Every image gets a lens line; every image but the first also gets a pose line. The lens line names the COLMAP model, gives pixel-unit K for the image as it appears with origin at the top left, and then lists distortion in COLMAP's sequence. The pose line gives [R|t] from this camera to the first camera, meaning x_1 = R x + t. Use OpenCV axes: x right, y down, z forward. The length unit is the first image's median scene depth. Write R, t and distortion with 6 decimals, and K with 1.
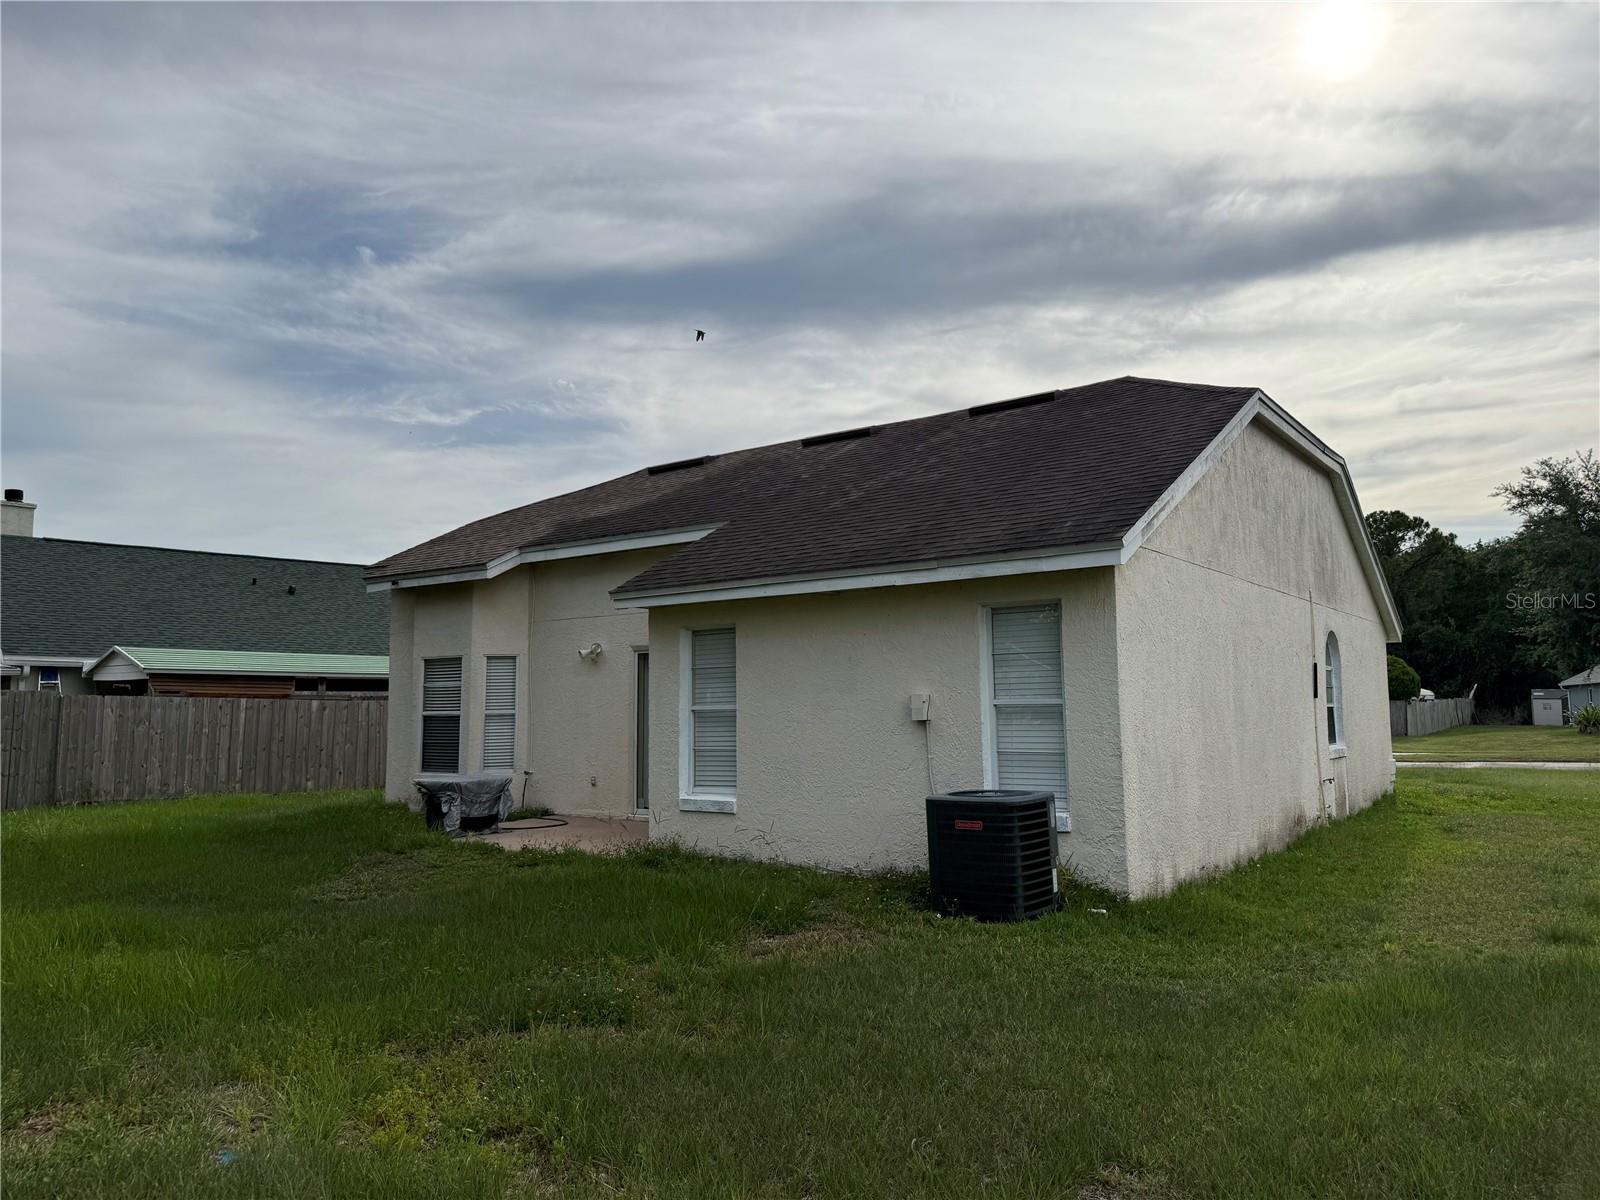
lens RADIAL K [[1128.7, 0, 799.0], [0, 1128.7, 598.8], [0, 0, 1]] dist [-0.014182, -0.004799]
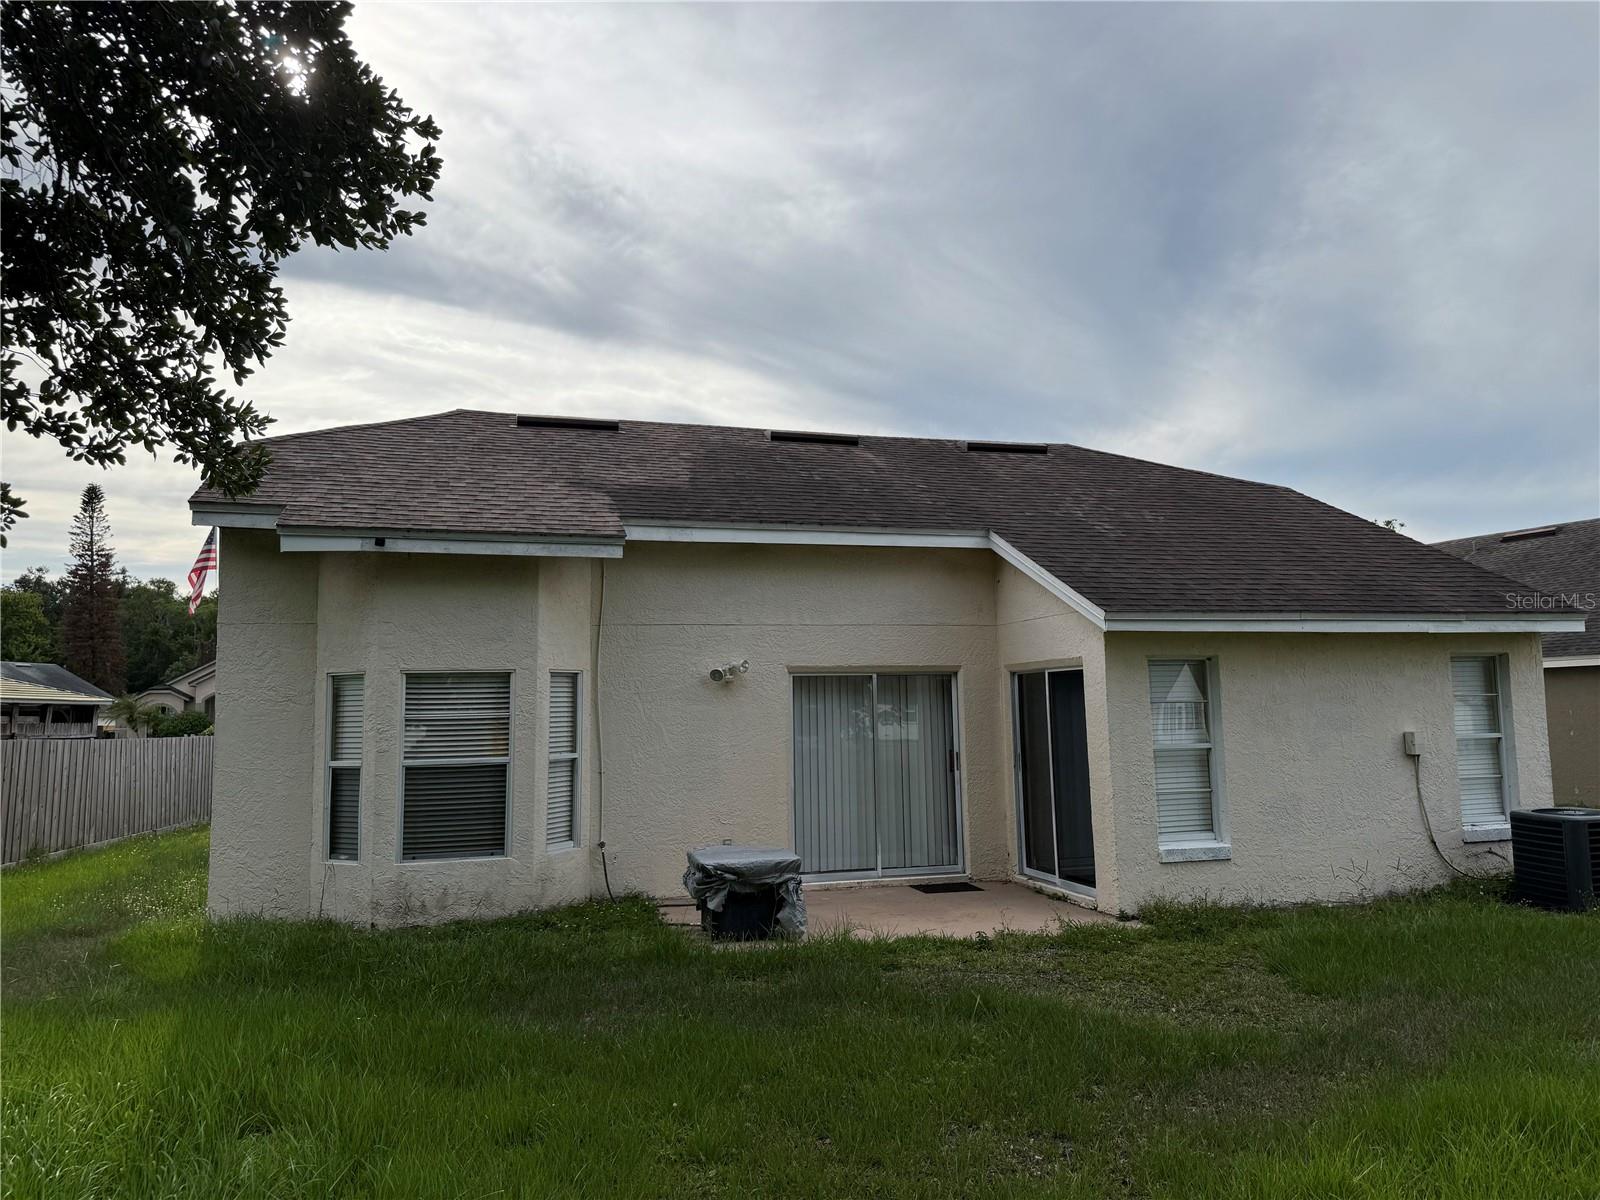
lens RADIAL K [[1128.7, 0, 799.6], [0, 1128.7, 594.3], [0, 0, 1]] dist [-0.014182, -0.004799]
pose [[0.629779, 0.081695, 0.772467, -0.699040], [-0.067352, 0.996452, -0.050473, 0.028859], [-0.773849, -0.020240, 0.633047, 0.470649]]
